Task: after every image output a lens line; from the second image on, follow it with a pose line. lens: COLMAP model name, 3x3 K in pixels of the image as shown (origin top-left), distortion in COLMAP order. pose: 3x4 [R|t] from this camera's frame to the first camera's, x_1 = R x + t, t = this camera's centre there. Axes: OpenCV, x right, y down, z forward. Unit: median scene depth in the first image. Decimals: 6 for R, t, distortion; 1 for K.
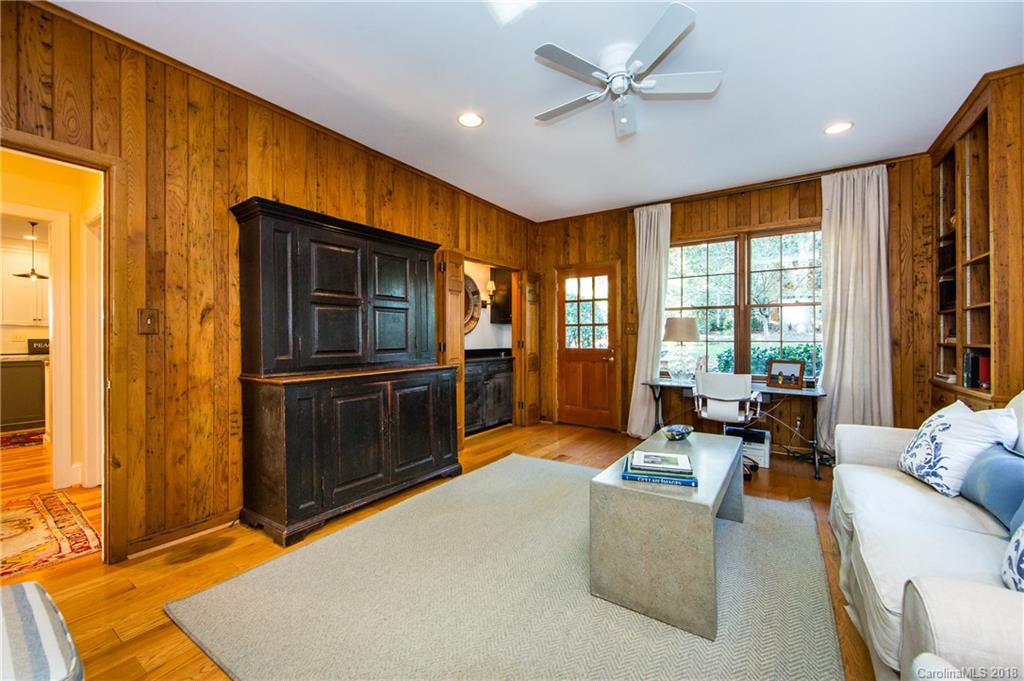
lens RADIAL K [[404.8, 0, 520.0], [0, 404.8, 337.0], [0, 0, 1]] dist [-0.002277, -0.000717]
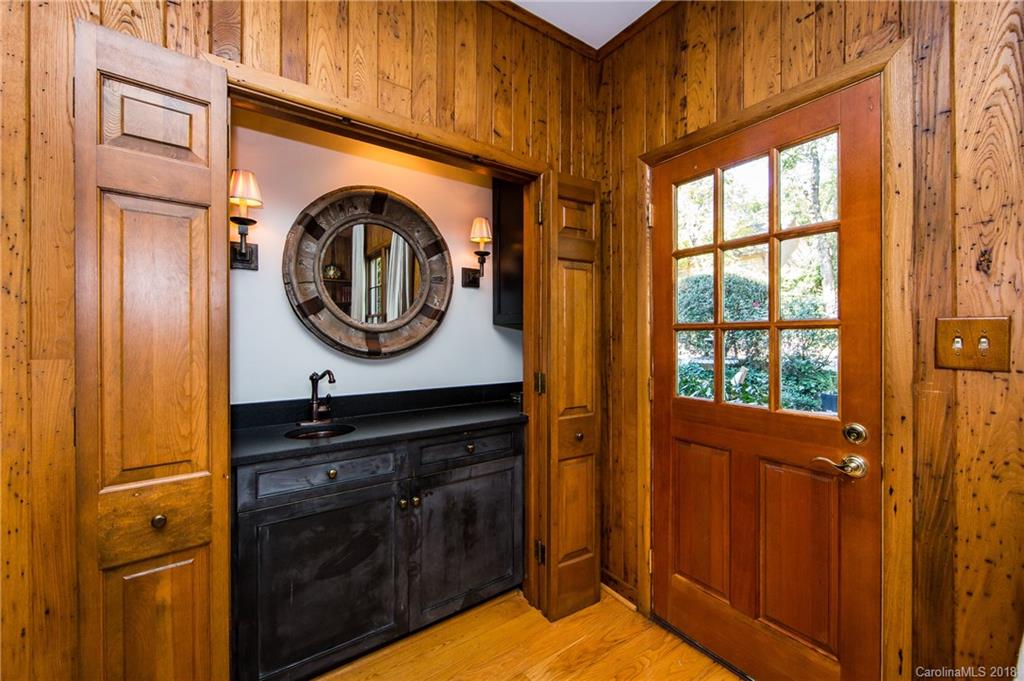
lens RADIAL K [[404.8, 0, 533.5], [0, 404.8, 339.3], [0, 0, 1]] dist [-0.002277, -0.000717]
pose [[0.943855, 0.002688, -0.330350, 0.115087], [-0.000535, 0.999978, 0.006610, -0.022200], [0.330361, -0.006062, 0.943835, 0.669637]]
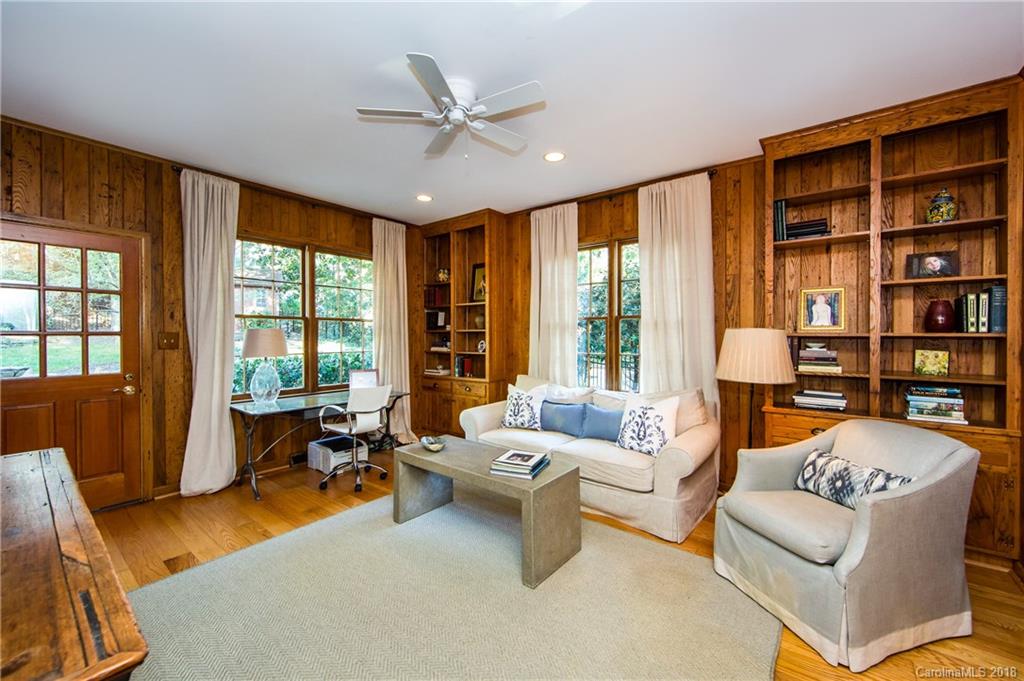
lens RADIAL K [[404.8, 0, 516.7], [0, 404.8, 337.6], [0, 0, 1]] dist [-0.002277, -0.000717]
pose [[0.064175, -0.008690, 0.997901, -0.340103], [-0.001605, 0.999960, 0.008811, -0.030286], [-0.997937, -0.002167, 0.064158, 0.346593]]
